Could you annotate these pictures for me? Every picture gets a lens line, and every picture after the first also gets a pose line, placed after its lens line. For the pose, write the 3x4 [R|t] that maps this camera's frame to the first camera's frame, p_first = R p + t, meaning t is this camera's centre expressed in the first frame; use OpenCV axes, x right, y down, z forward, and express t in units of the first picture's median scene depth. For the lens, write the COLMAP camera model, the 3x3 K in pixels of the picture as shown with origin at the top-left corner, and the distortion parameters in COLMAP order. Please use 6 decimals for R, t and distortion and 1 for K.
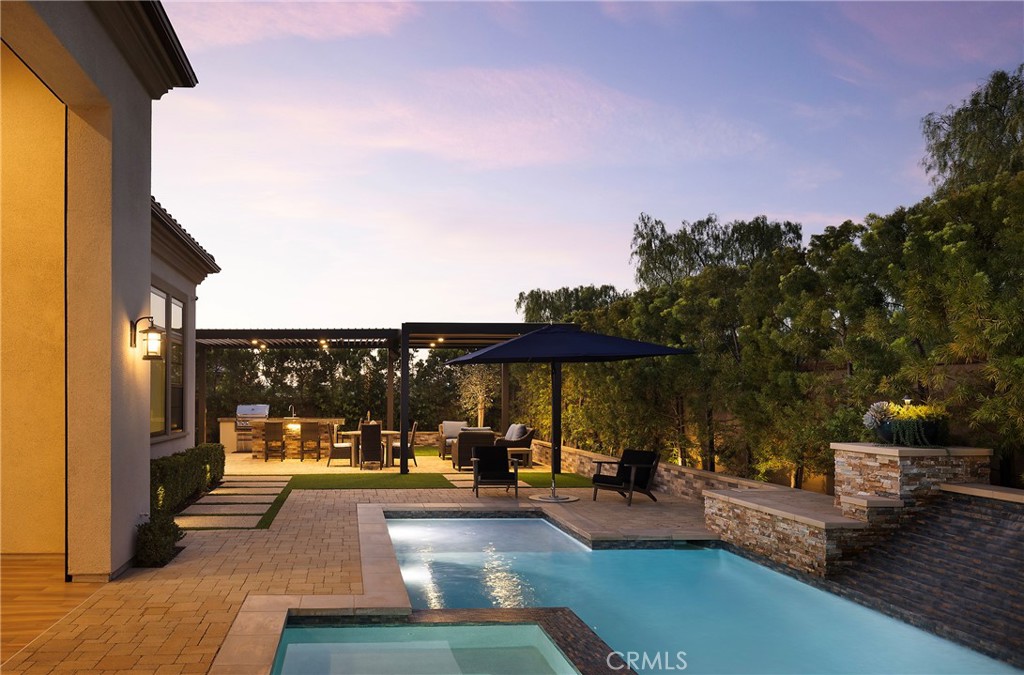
lens RADIAL K [[715.5, 0, 412.8], [0, 715.5, 404.0], [0, 0, 1]] dist [-0.009544, -0.000202]
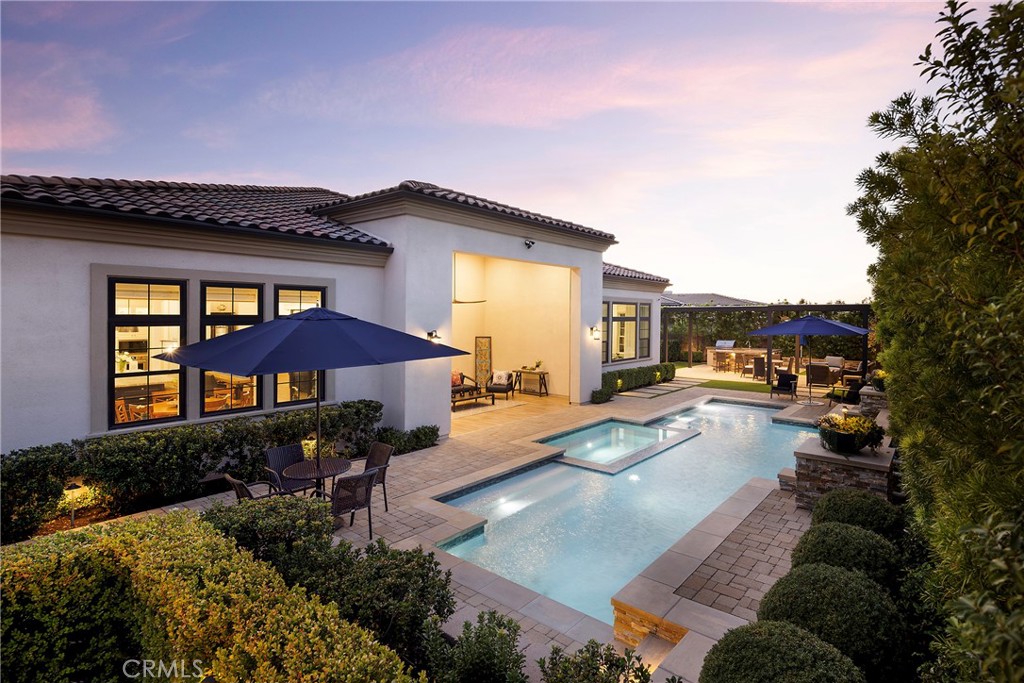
lens RADIAL K [[516.3, 0, 545.4], [0, 516.3, 318.1], [0, 0, 1]] dist [0.020831, 0.000596]
pose [[0.737887, 0.003839, -0.674914, 0.598024], [-0.007413, 0.999970, -0.002417, -0.087439], [0.674884, 0.006787, 0.737893, -0.506177]]
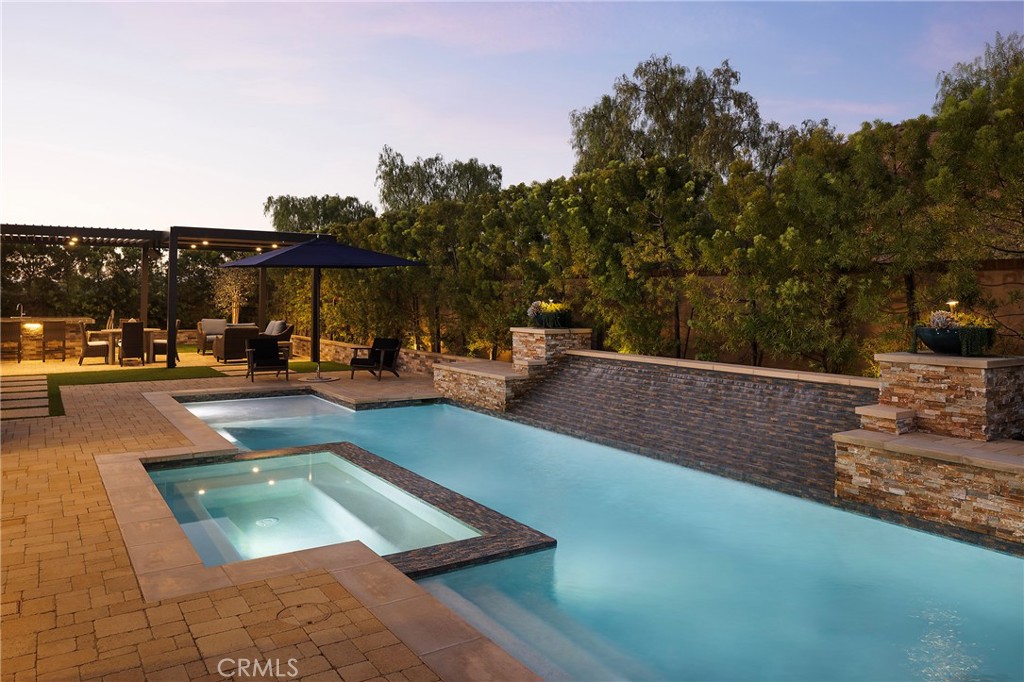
lens RADIAL K [[719.3, 0, 515.6], [0, 719.3, 278.6], [0, 0, 1]] dist [-0.005290, -0.002921]
pose [[0.875172, 0.016625, 0.483526, -0.103980], [-0.000144, 0.999418, -0.034102, 0.000933], [-0.483811, 0.029775, 0.874666, -0.241407]]
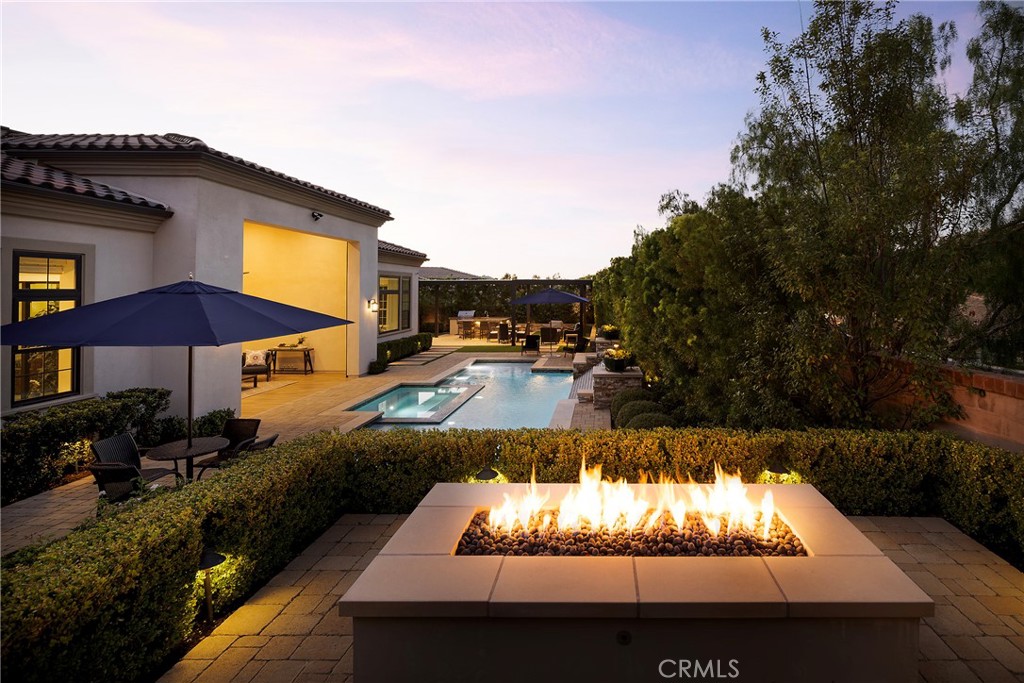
lens RADIAL K [[516.3, 0, 612.9], [0, 516.3, 289.2], [0, 0, 1]] dist [0.020831, 0.000596]
pose [[0.997770, -0.001317, -0.066737, 0.518802], [0.000769, 0.999966, -0.008225, -0.085292], [0.066745, 0.008155, 0.997737, -0.766612]]
